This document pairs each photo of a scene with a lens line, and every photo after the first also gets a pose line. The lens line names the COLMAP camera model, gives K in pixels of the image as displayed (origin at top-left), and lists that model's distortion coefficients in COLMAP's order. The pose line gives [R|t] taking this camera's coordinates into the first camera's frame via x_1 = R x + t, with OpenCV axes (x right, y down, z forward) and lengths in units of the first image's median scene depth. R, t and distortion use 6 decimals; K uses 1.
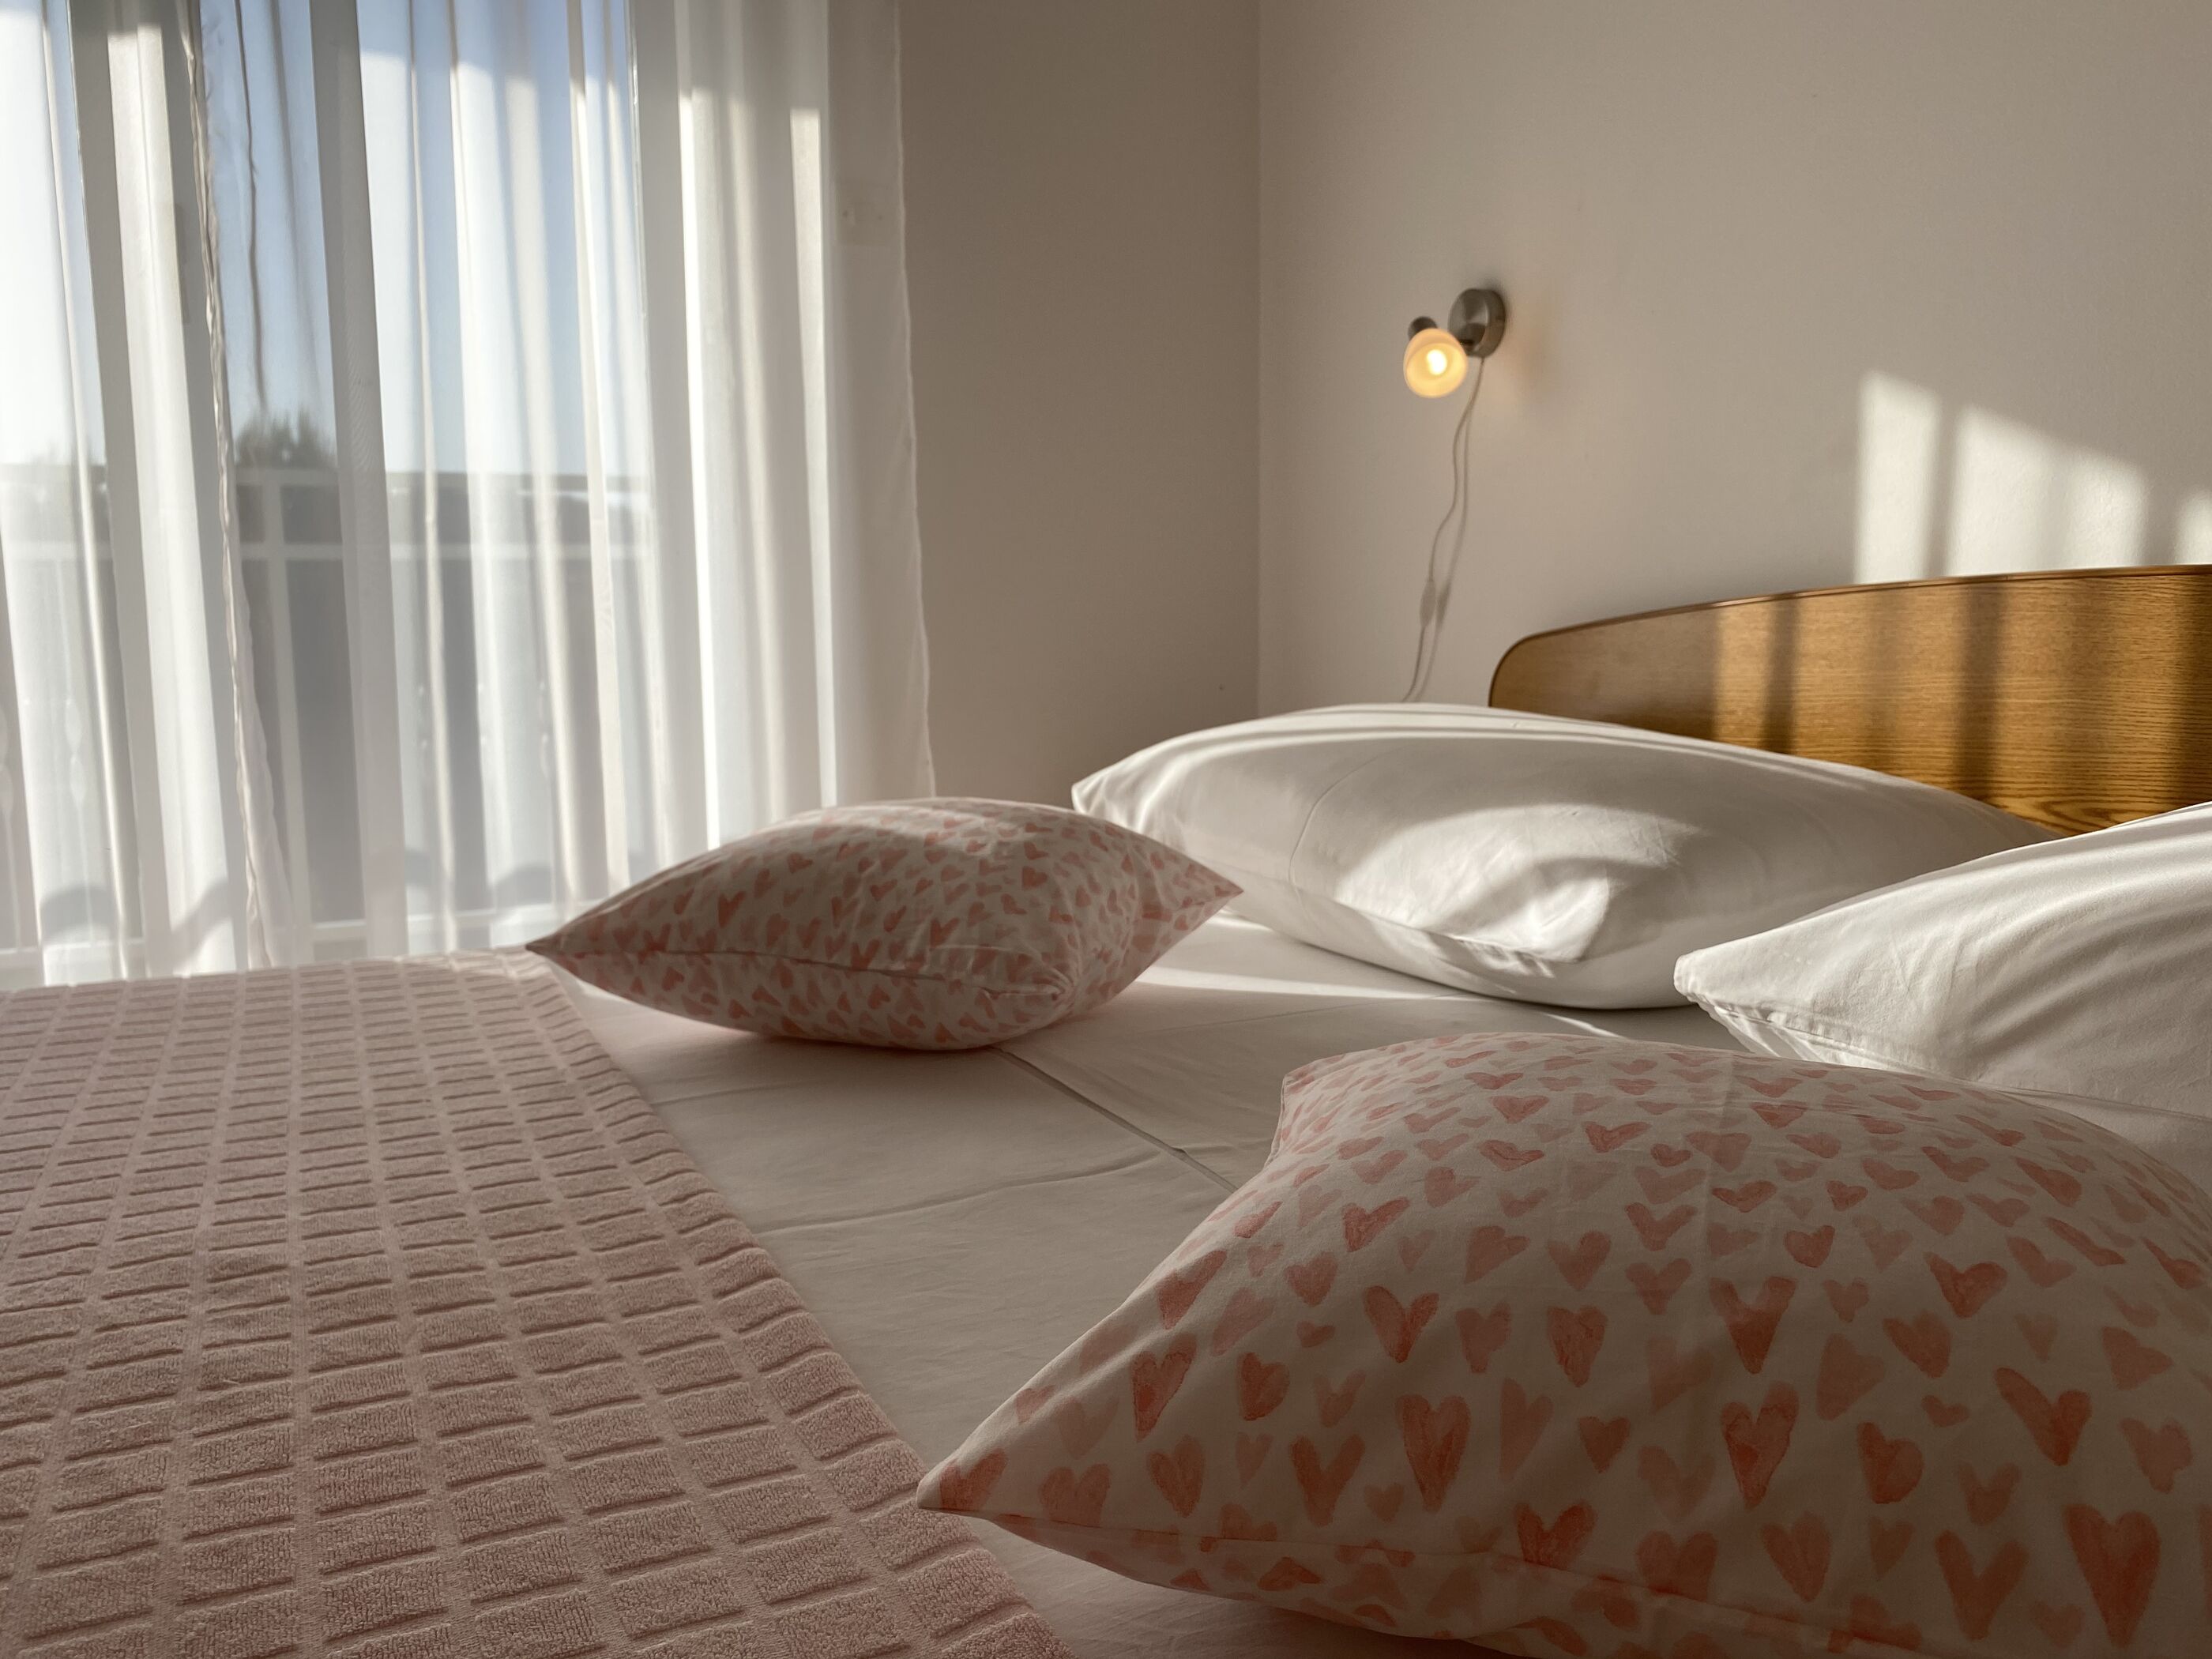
lens RADIAL K [[1712.2, 0, 1106.0], [0, 1712.2, 829.5], [0, 0, 1]] dist [0.125334, -0.125609]
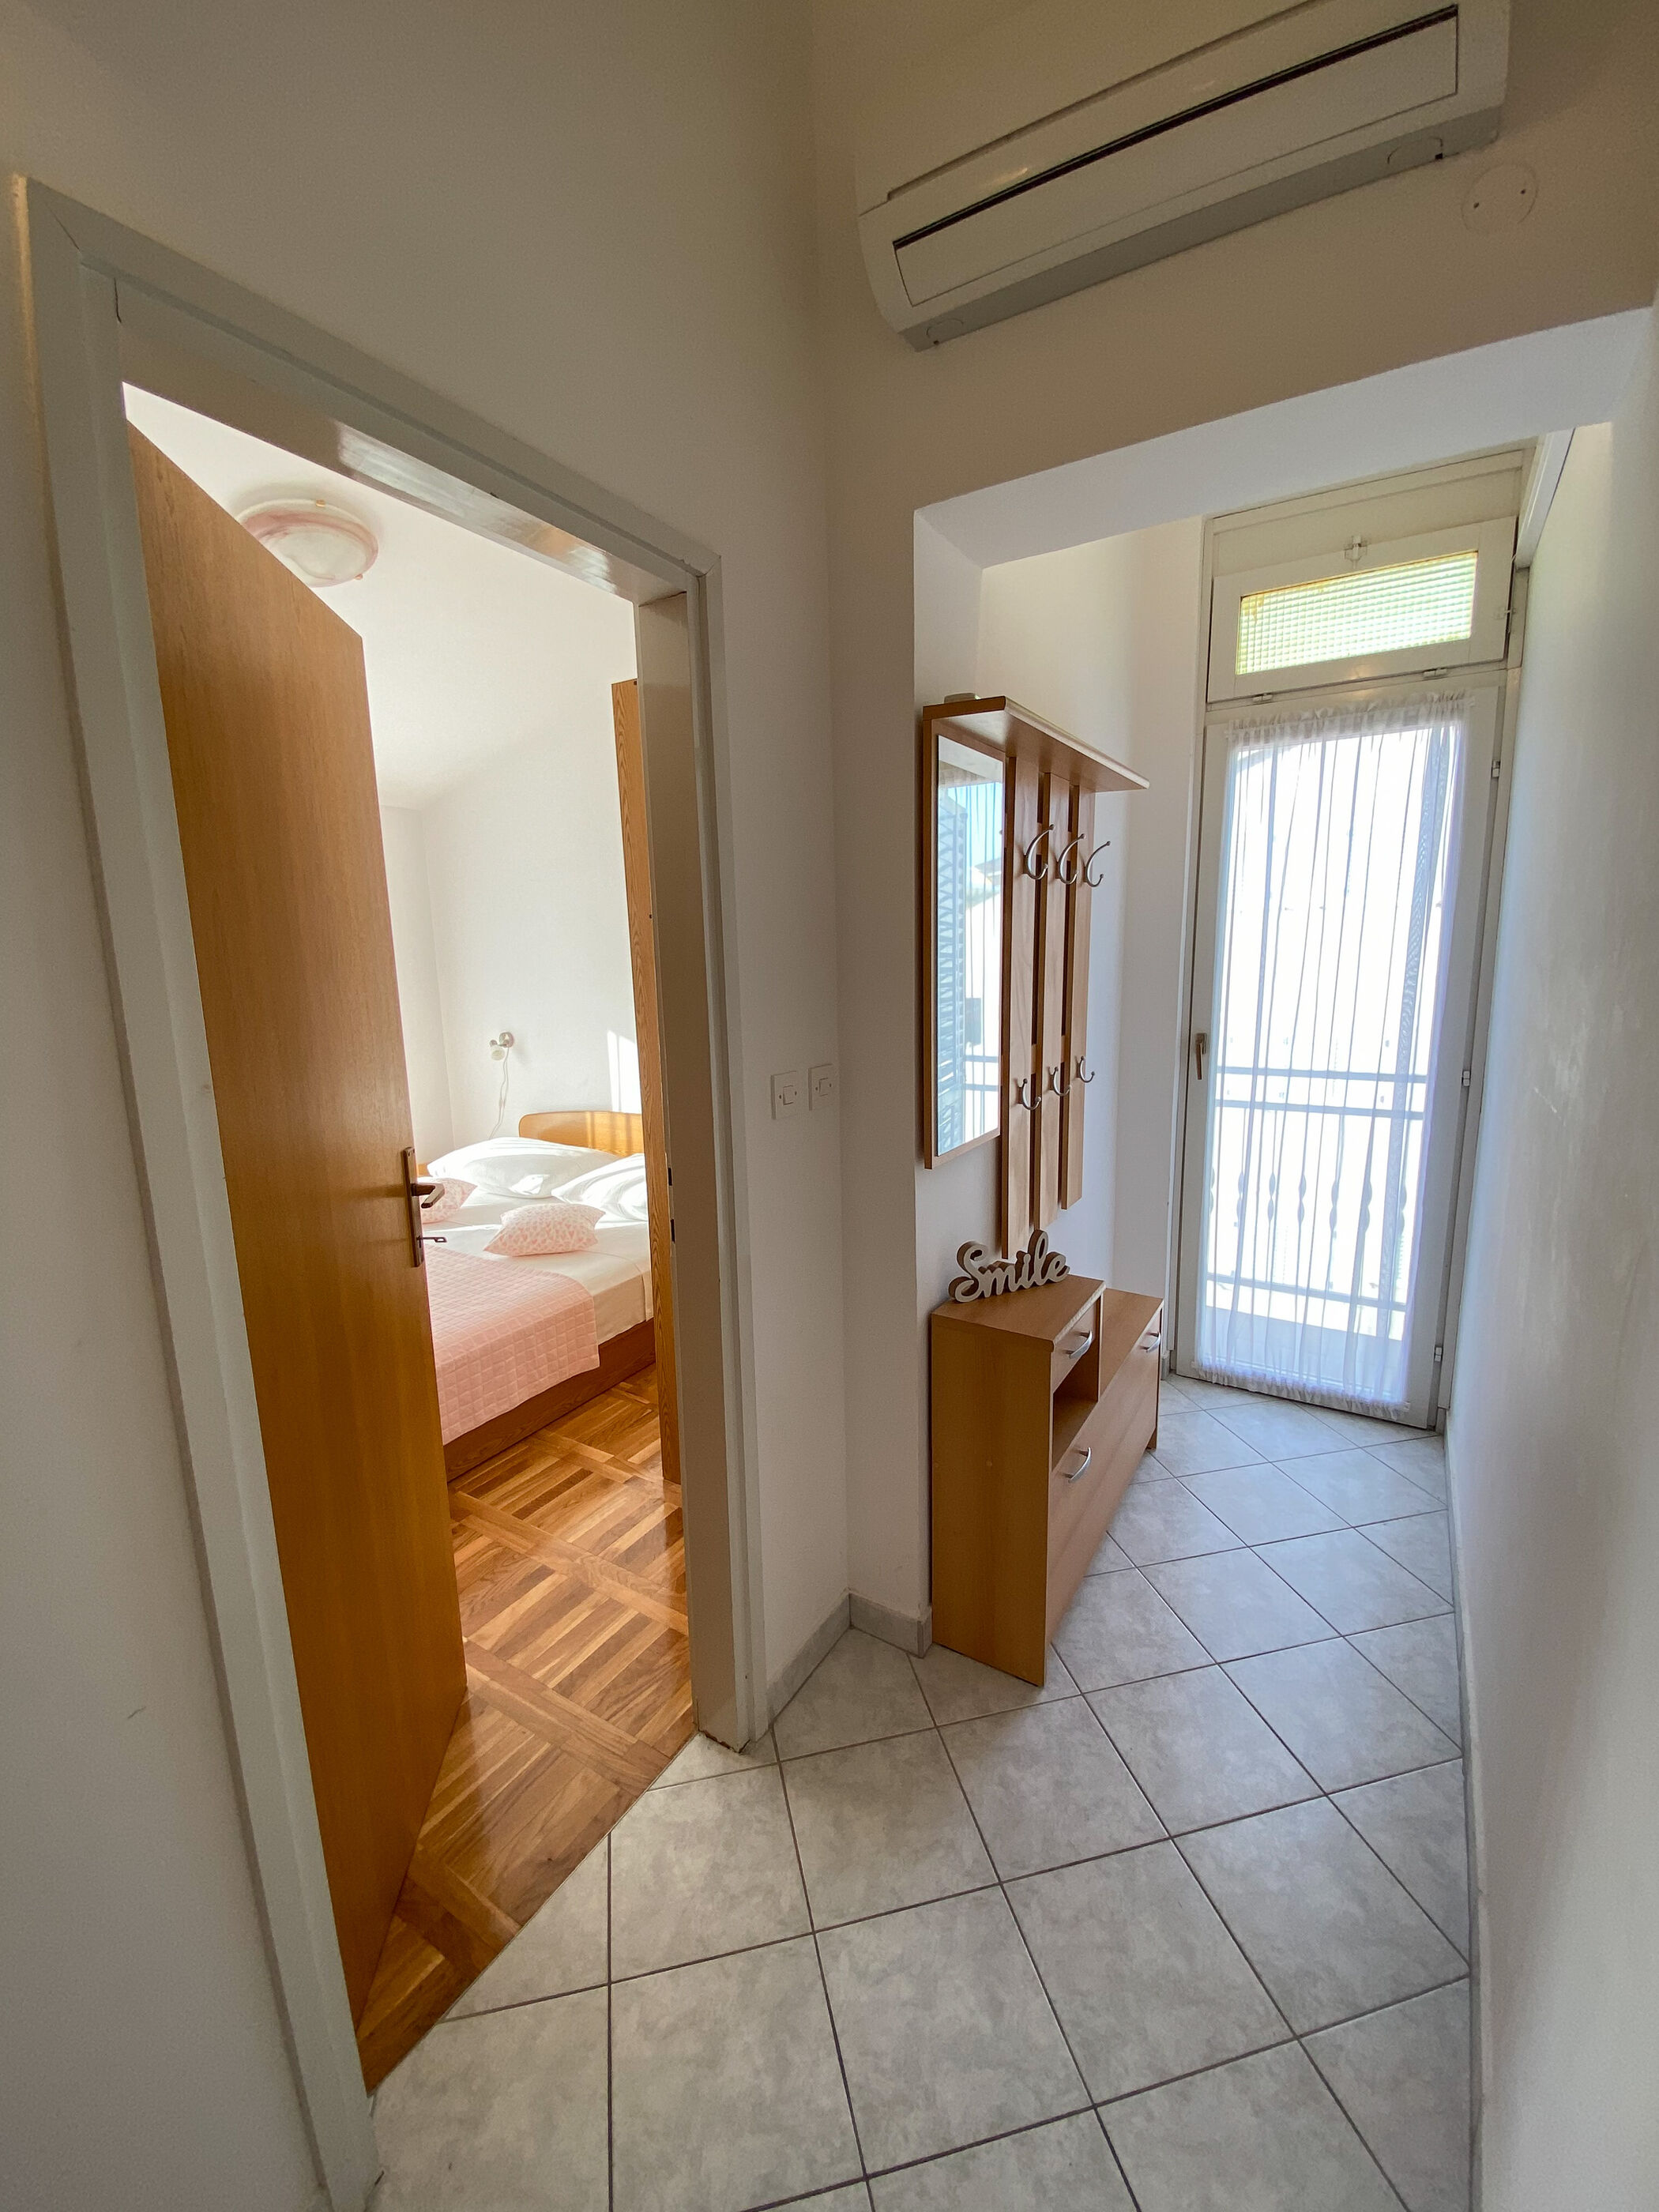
lens RADIAL K [[907.8, 0, 829.5], [0, 907.8, 1106.0], [0, 0, 1]] dist [0.183476, 0.000002]
pose [[0.852559, -0.097842, 0.513391, -0.557997], [0.084221, 0.995202, 0.049805, -0.328506], [-0.515801, 0.000776, 0.856708, -2.577190]]
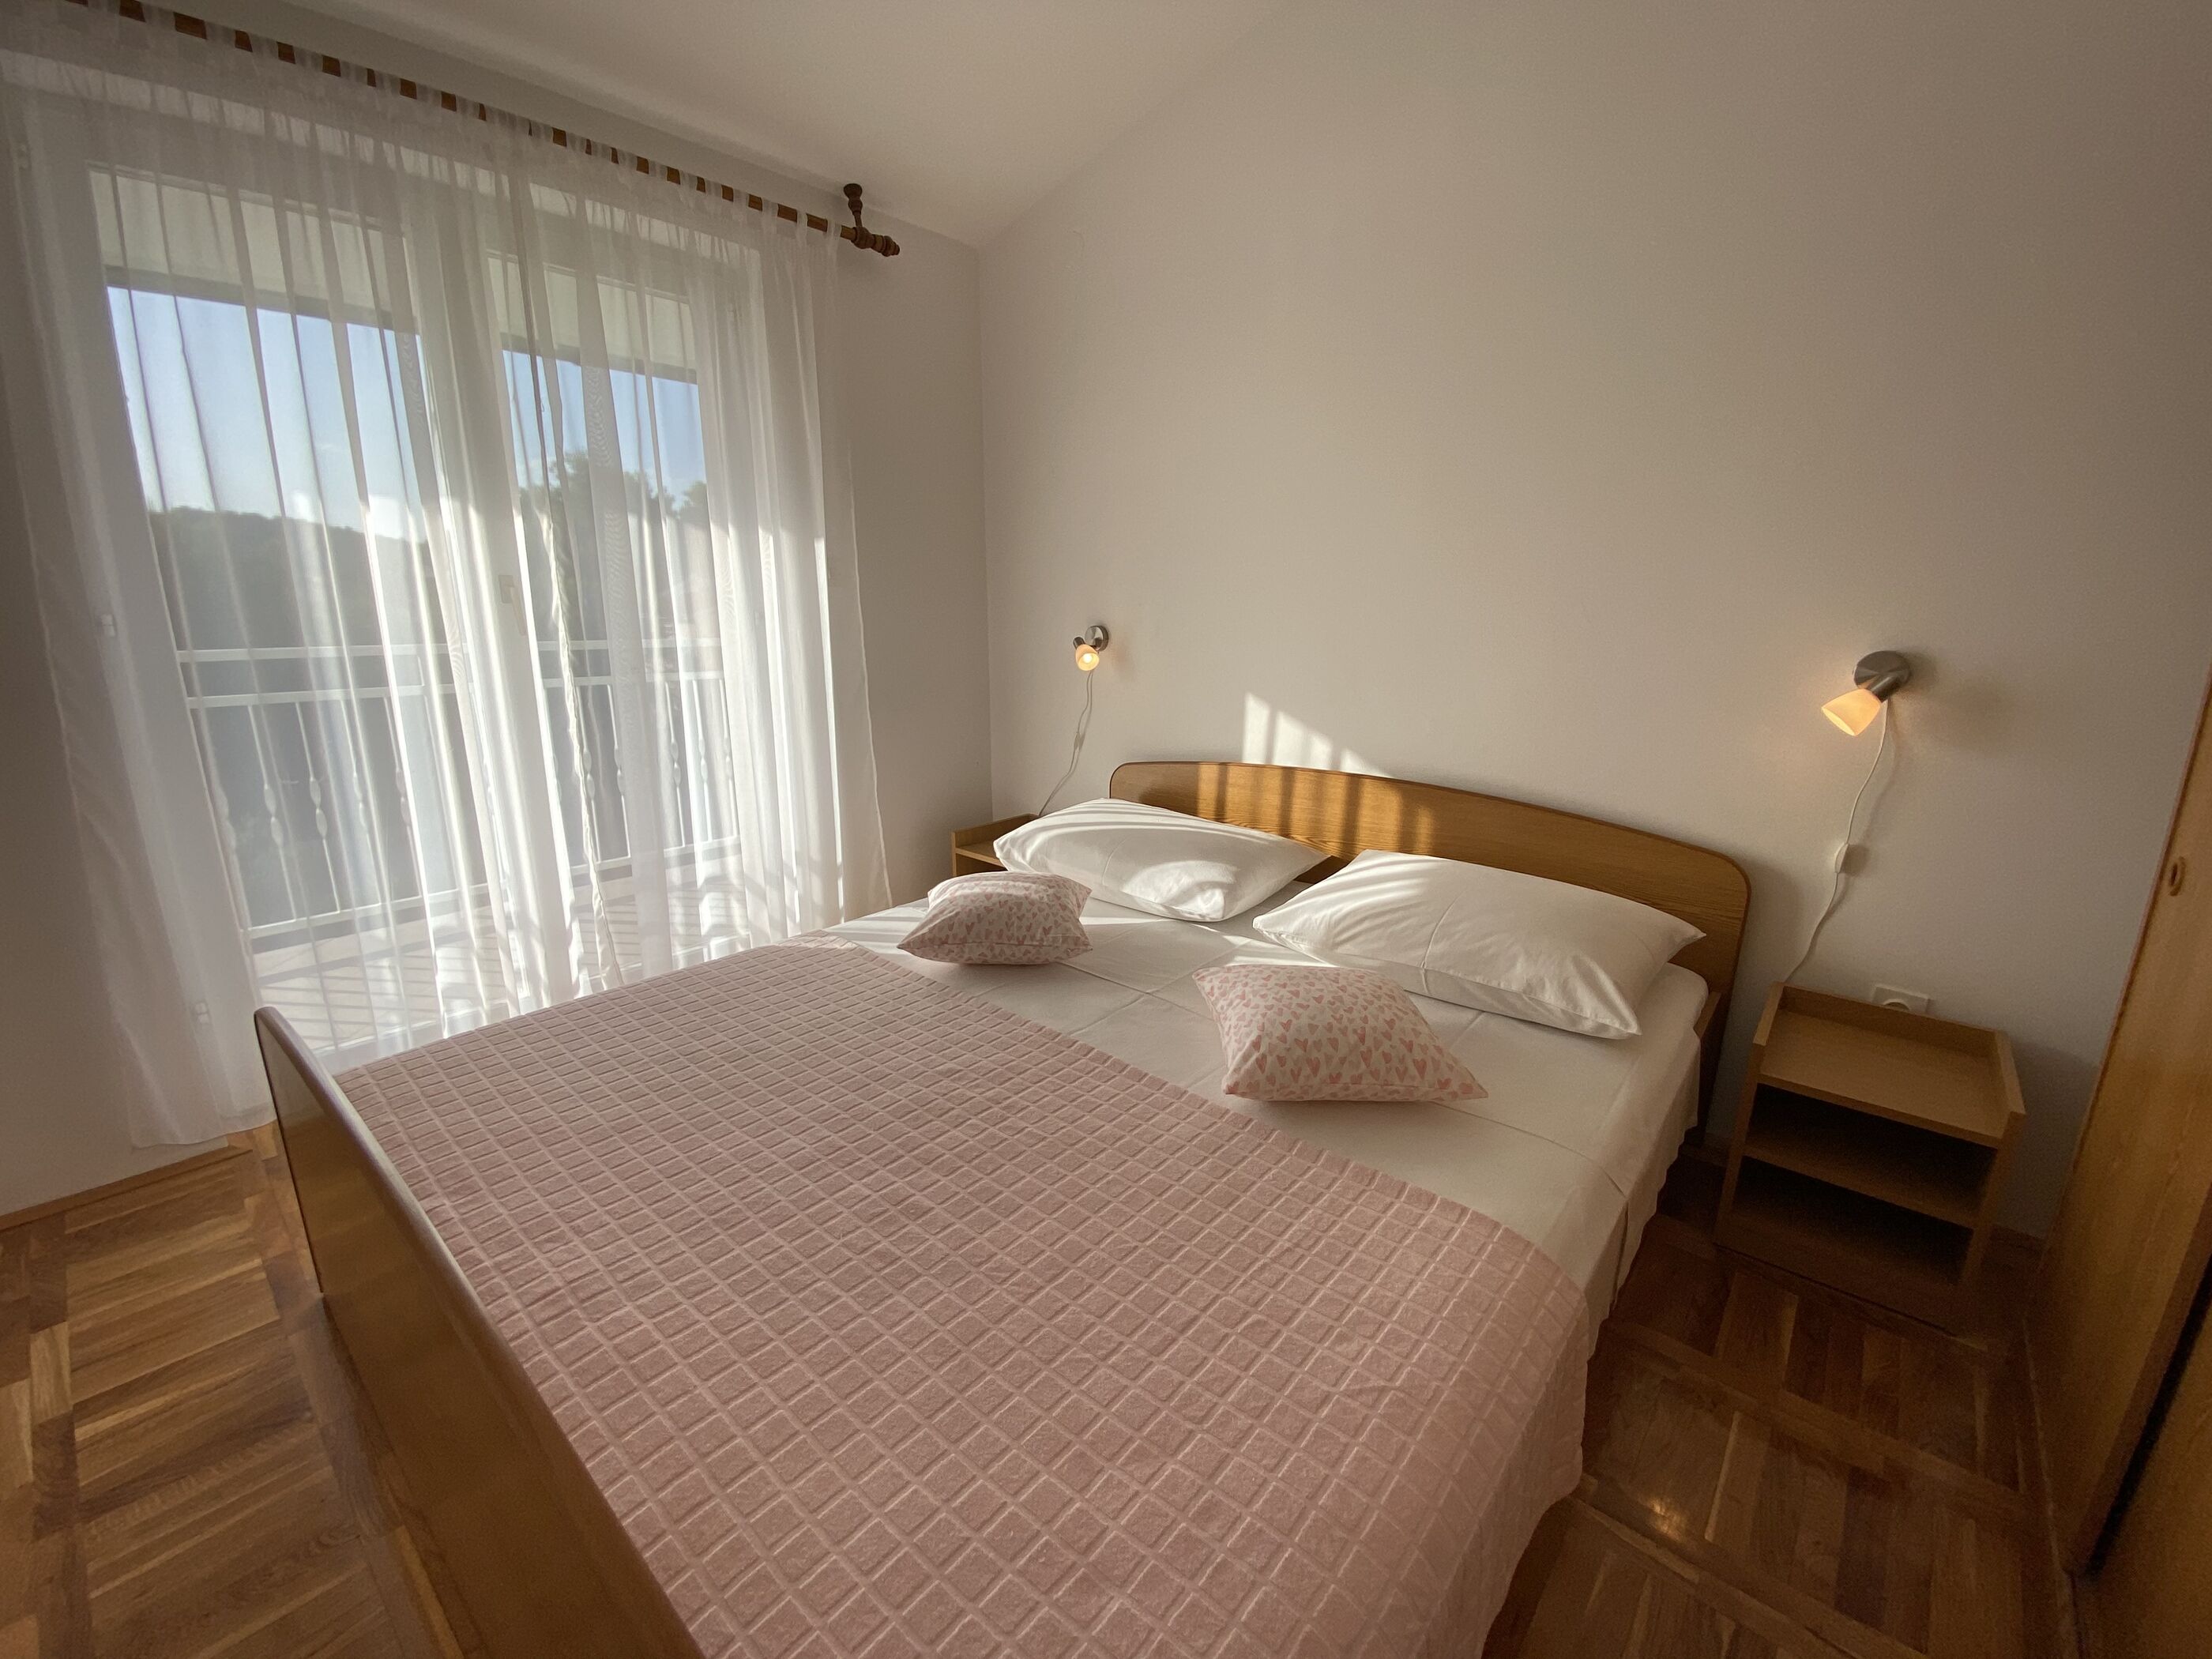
lens RADIAL K [[907.8, 0, 1106.0], [0, 907.8, 829.5], [0, 0, 1]] dist [0.183476, 0.000002]
pose [[0.918521, -0.078285, 0.387544, -0.617226], [0.033810, 0.992163, 0.120287, -0.317293], [-0.393924, -0.097383, 0.913970, -0.561623]]
